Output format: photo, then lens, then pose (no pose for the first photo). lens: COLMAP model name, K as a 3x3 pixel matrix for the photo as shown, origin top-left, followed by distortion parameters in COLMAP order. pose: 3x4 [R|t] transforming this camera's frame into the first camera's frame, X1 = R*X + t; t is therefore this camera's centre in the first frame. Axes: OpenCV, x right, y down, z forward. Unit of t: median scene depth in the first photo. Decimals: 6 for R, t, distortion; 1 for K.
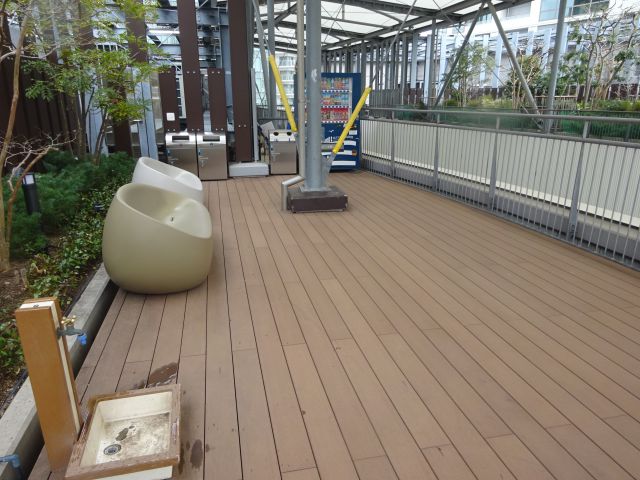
lens RADIAL K [[465.5, 0, 320.6], [0, 465.5, 239.7], [0, 0, 1]] dist [-0.011134, 0.011503]
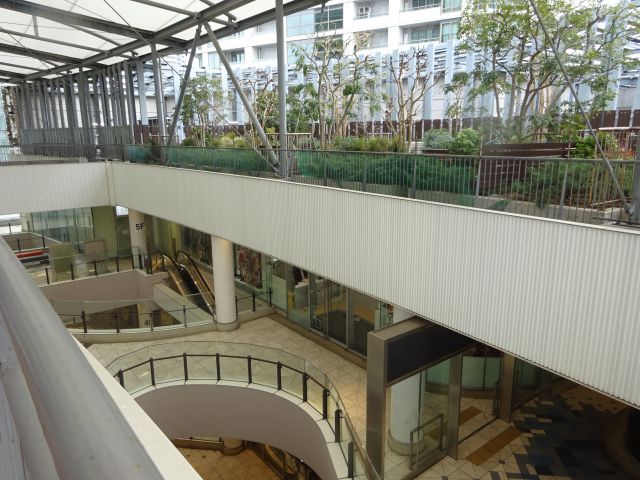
lens RADIAL K [[465.5, 0, 319.5], [0, 465.5, 240.2], [0, 0, 1]] dist [-0.011134, 0.011503]
pose [[0.898753, -0.096485, 0.427708, 0.125624], [0.128329, 0.990656, -0.046183, -0.050502], [-0.419256, 0.096395, 0.902736, 0.164554]]
